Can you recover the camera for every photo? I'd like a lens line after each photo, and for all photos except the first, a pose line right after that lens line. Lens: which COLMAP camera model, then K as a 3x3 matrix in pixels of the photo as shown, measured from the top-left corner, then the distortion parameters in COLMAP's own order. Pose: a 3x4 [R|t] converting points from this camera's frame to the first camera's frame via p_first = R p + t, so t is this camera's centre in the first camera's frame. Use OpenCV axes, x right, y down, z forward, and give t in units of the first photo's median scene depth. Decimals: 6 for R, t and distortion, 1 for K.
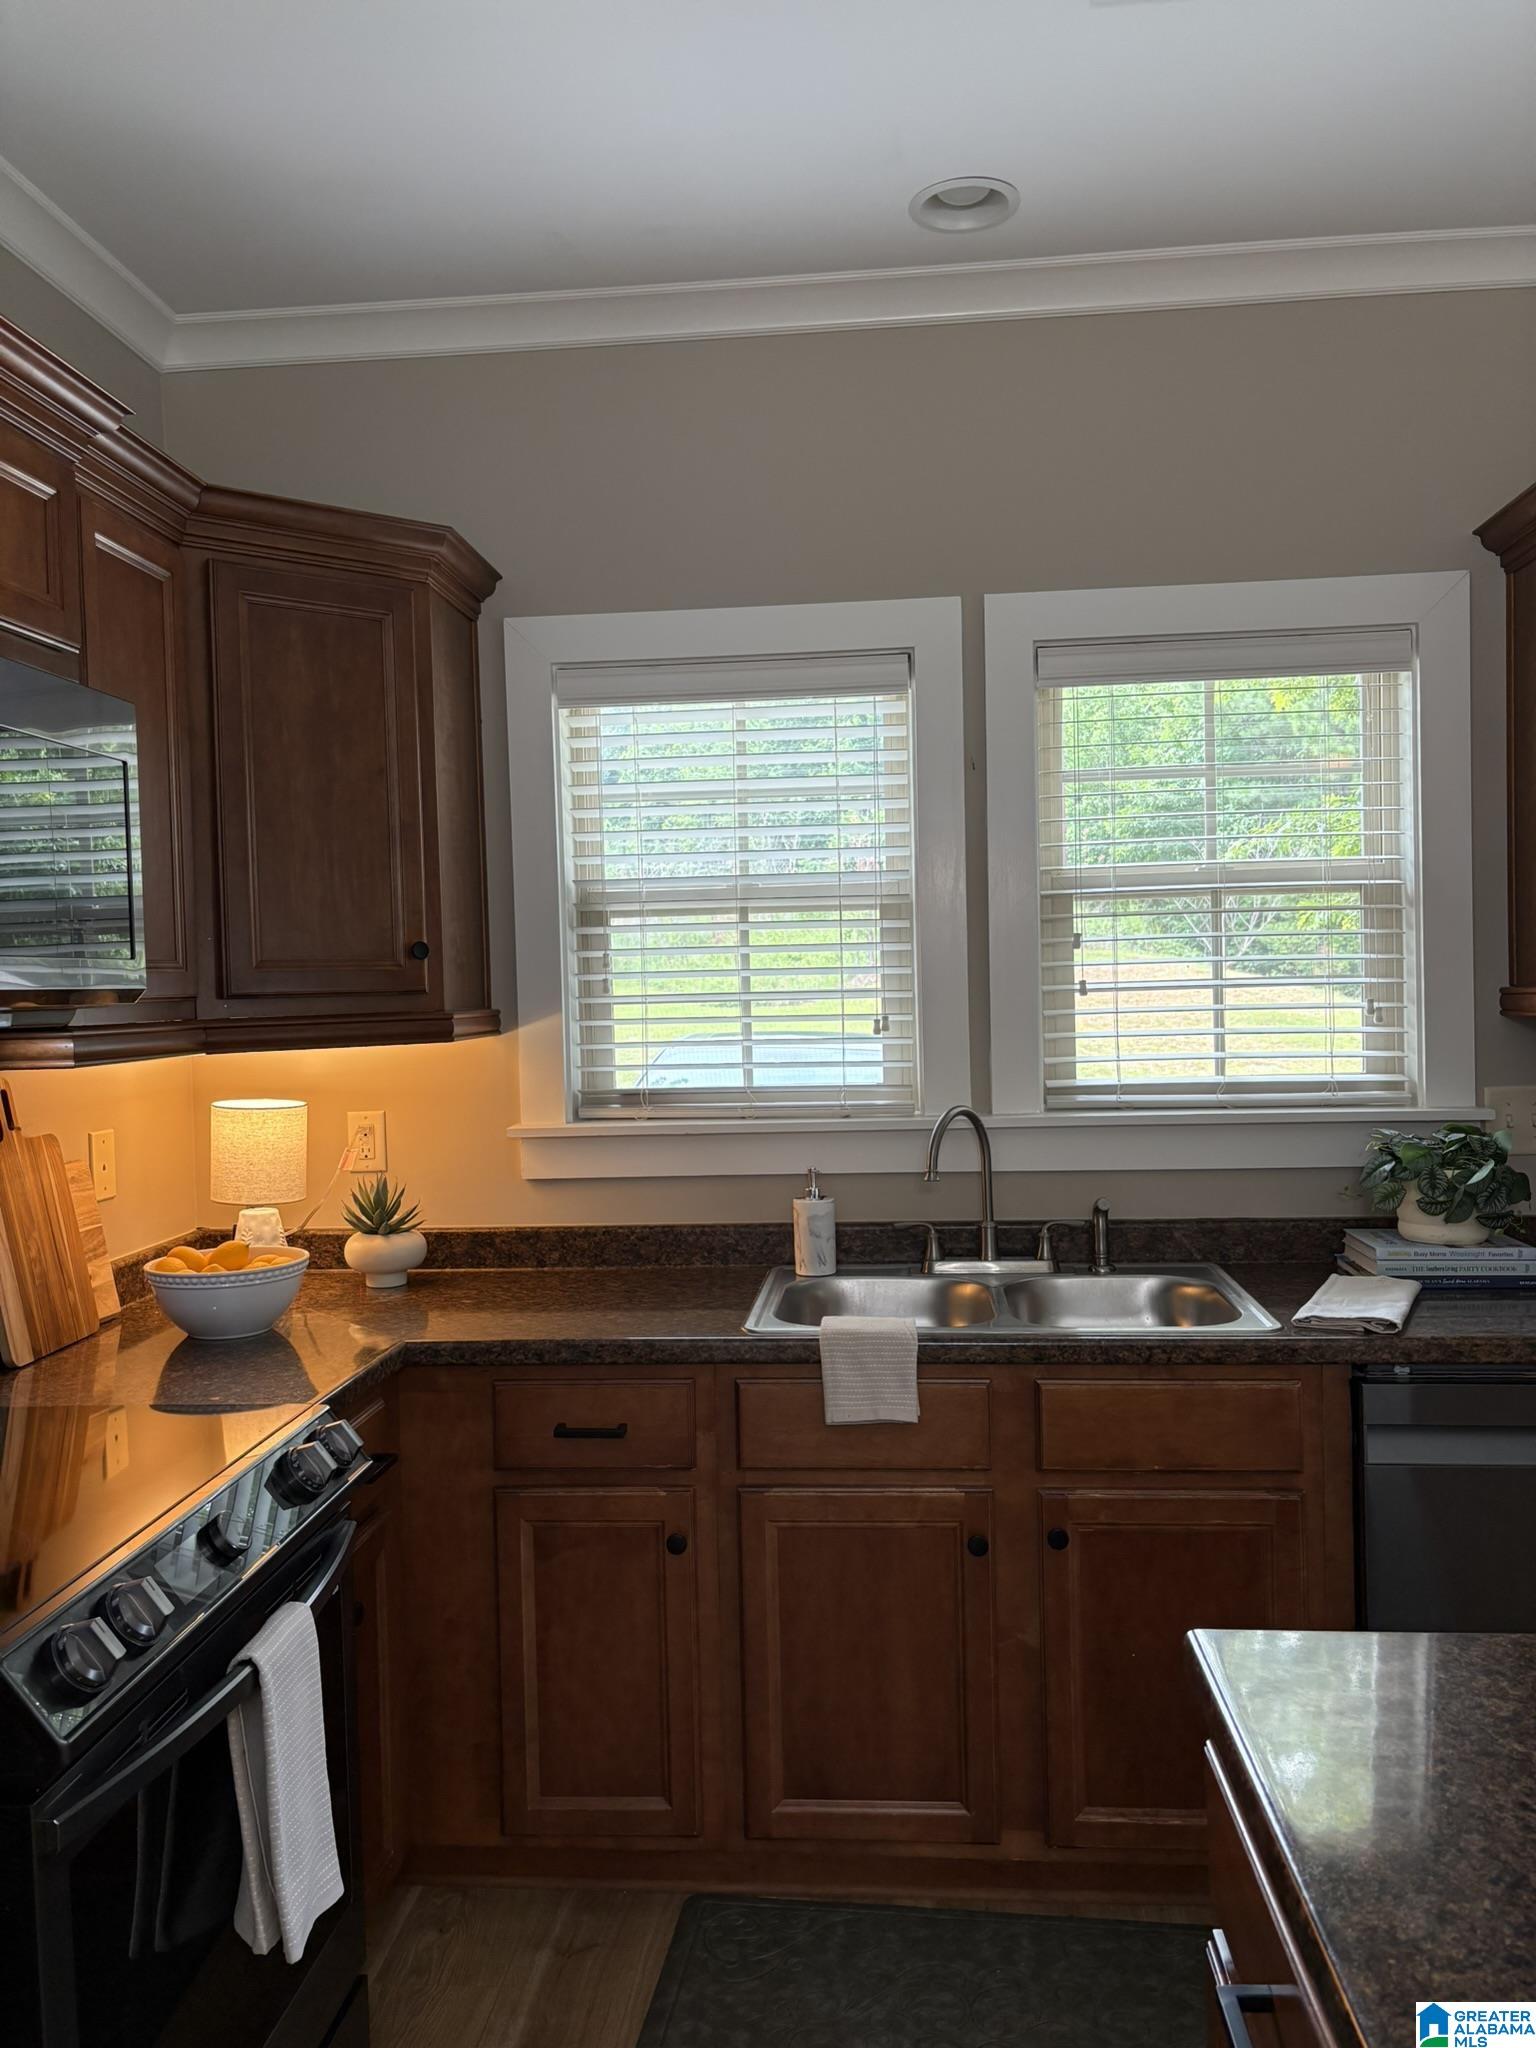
lens RADIAL K [[1552.4, 0, 768.0], [0, 1552.4, 1024.0], [0, 0, 1]] dist [0.043261, -0.049806]
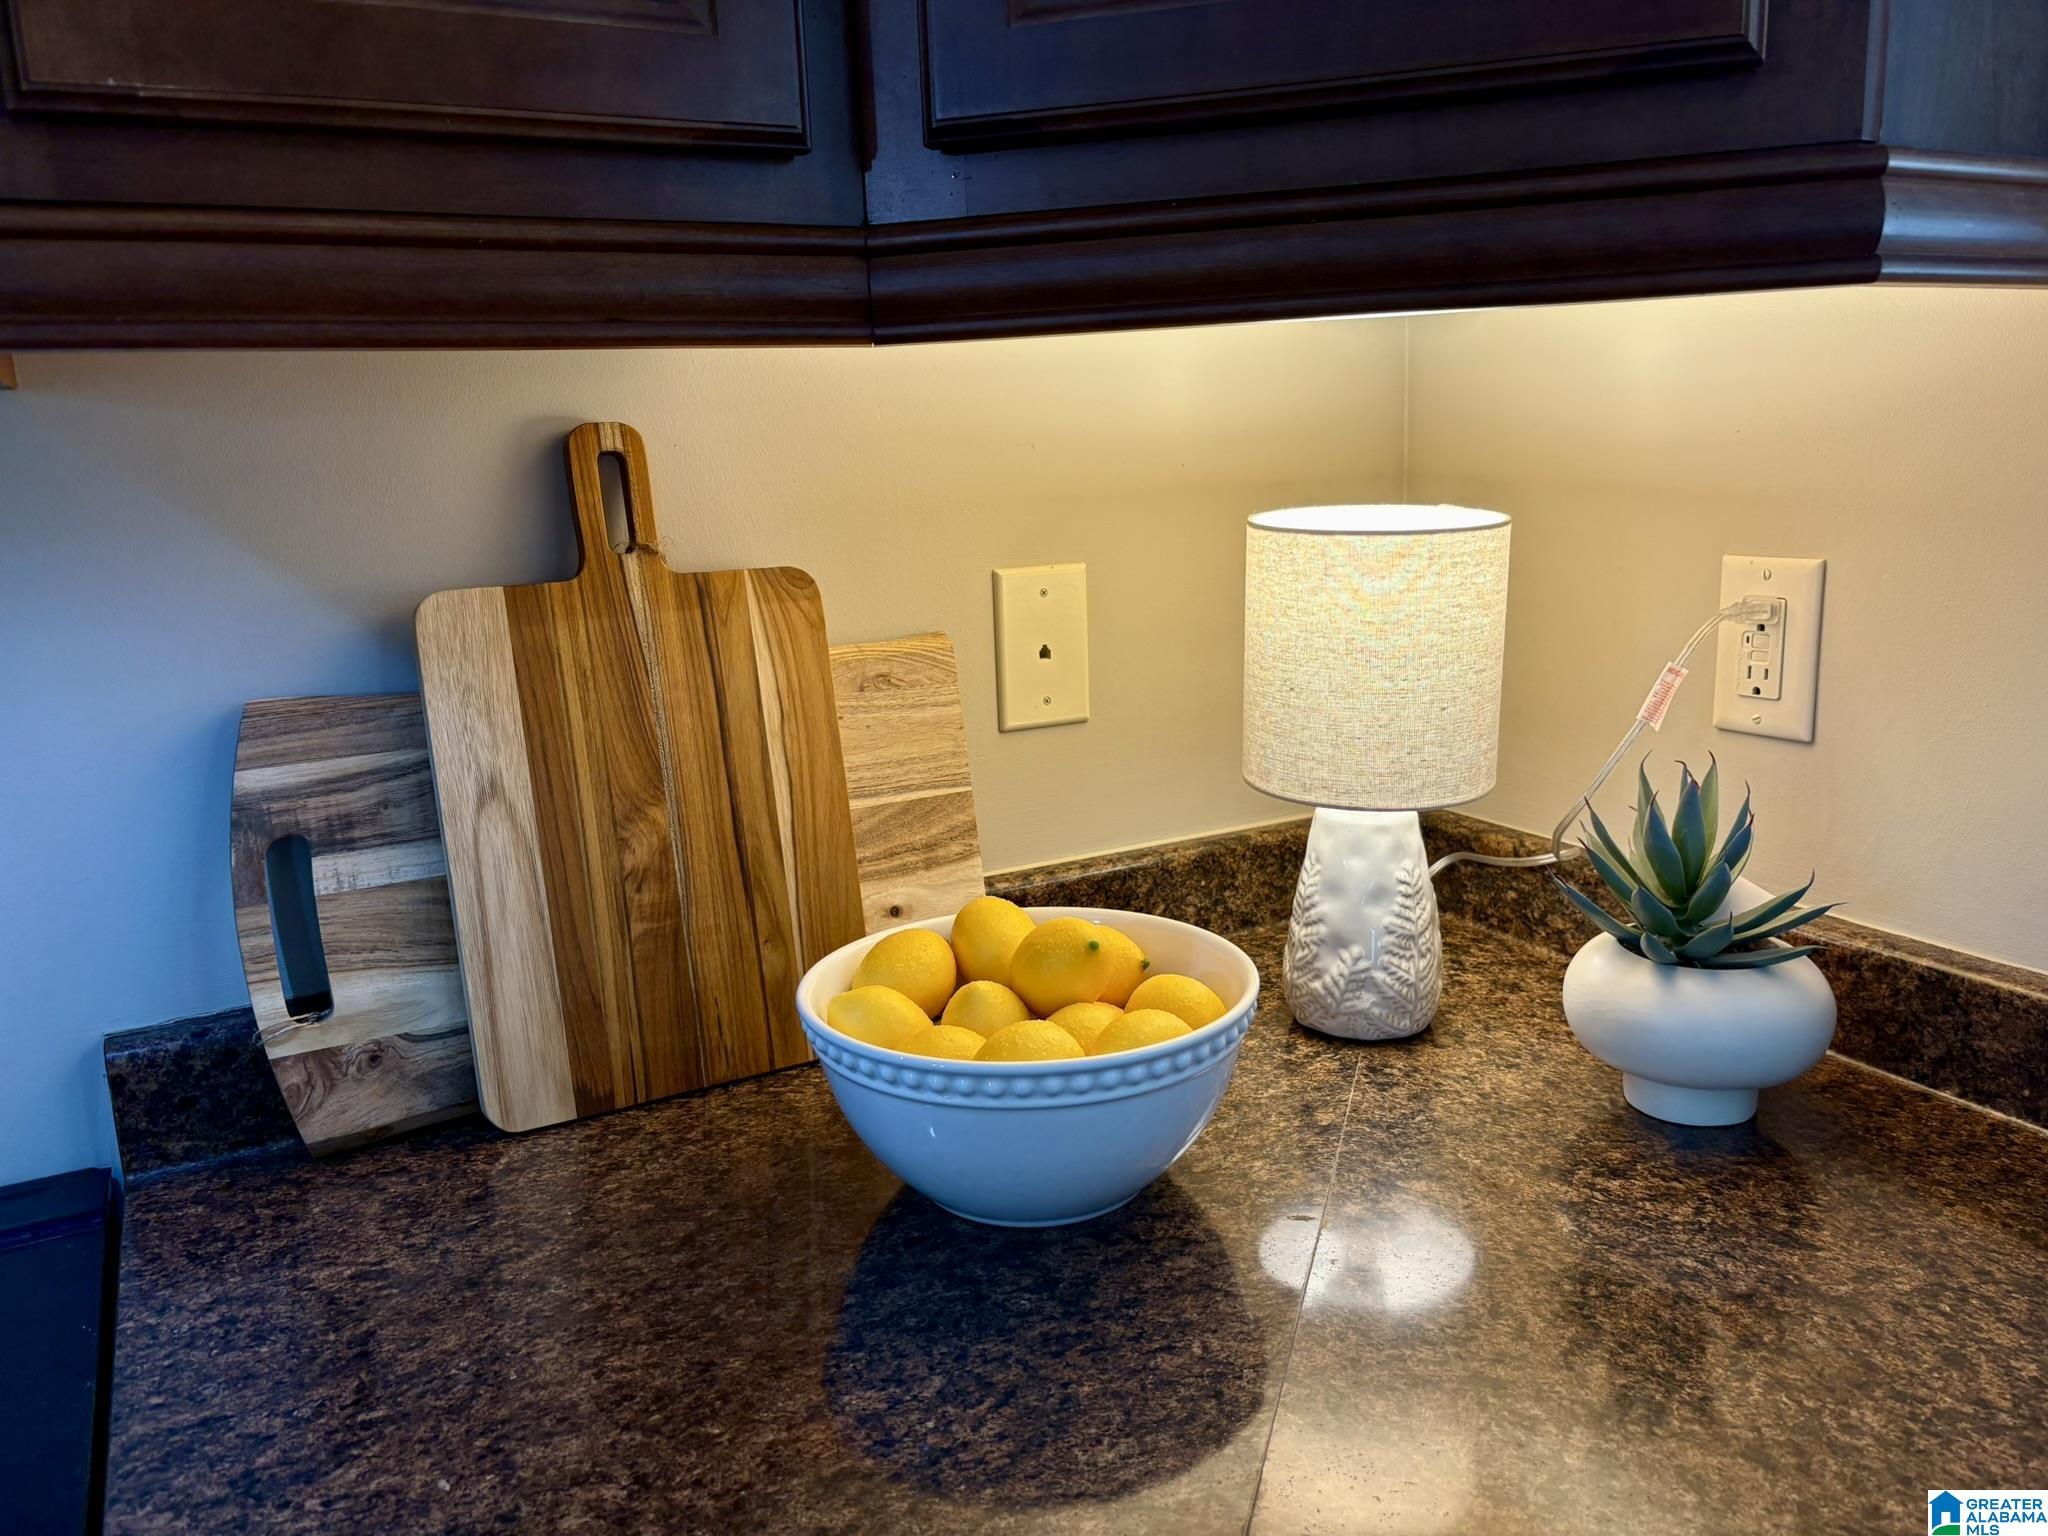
lens RADIAL K [[1545.1, 0, 1028.8], [0, 1545.1, 742.0], [0, 0, 1]] dist [0.000003, -0.053131]
pose [[0.546834, 0.166481, -0.820522, -0.073692], [0.002255, 0.979734, 0.200288, 0.030782], [0.837238, -0.111375, 0.535377, 0.741501]]
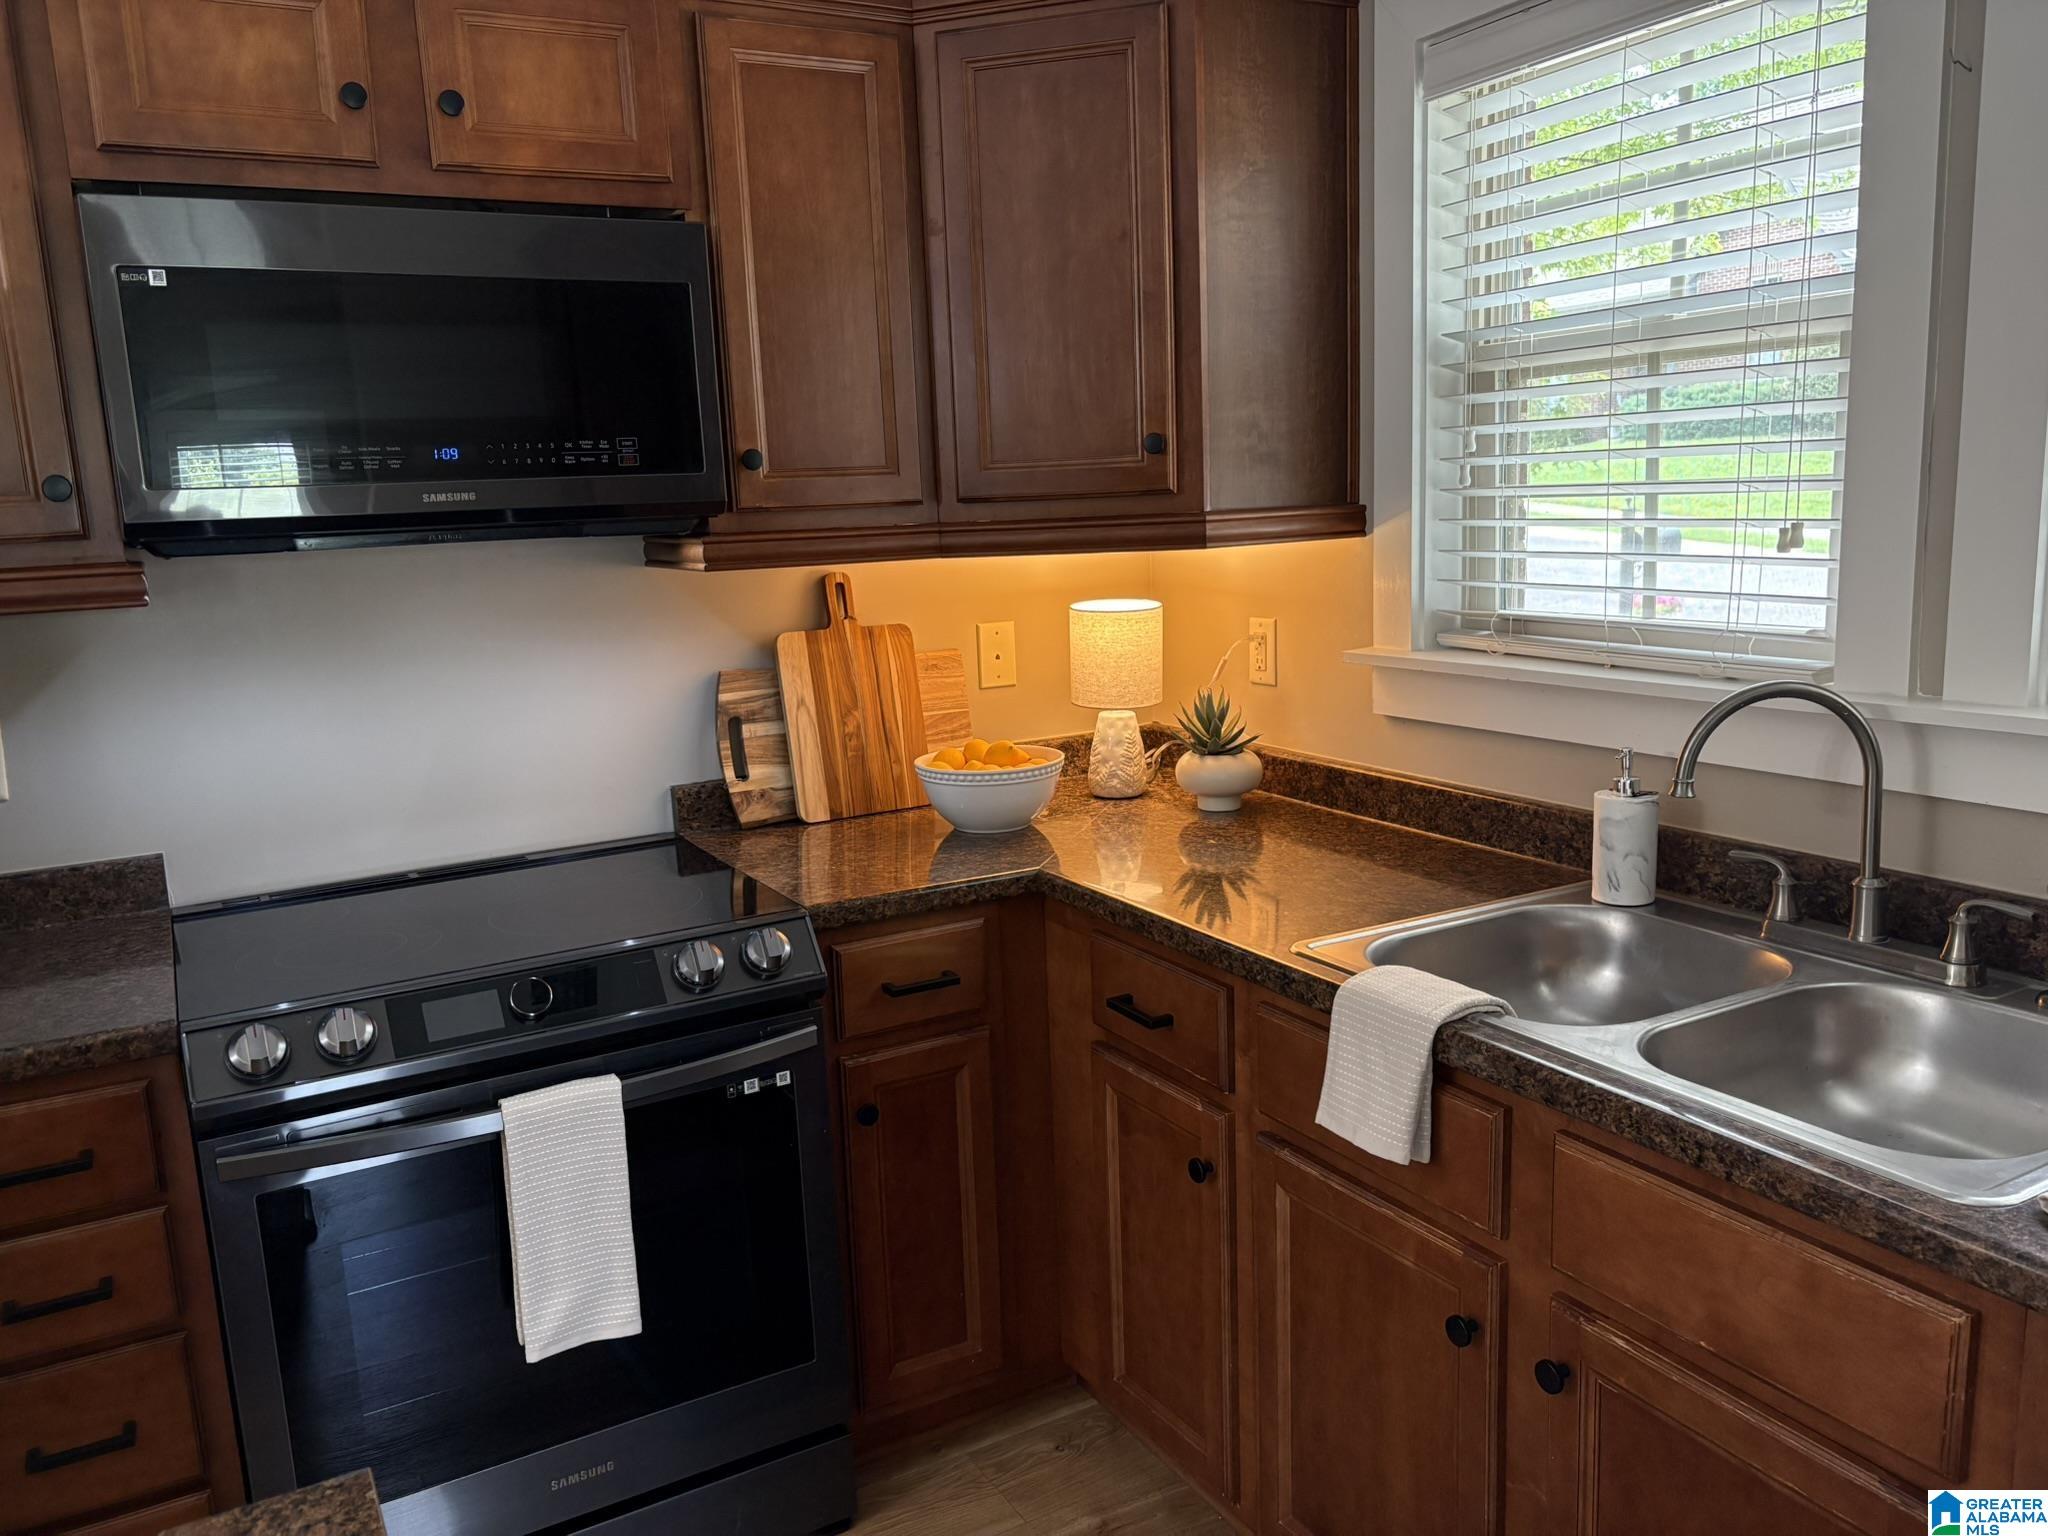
lens RADIAL K [[1553.9, 0, 1035.9], [0, 1553.9, 777.1], [0, 0, 1]] dist [0.058217, -0.066780]
pose [[0.560987, 0.152312, -0.813692, 0.453651], [0.005904, 0.982167, 0.187918, -0.026086], [0.827804, -0.110223, 0.550083, 0.412236]]
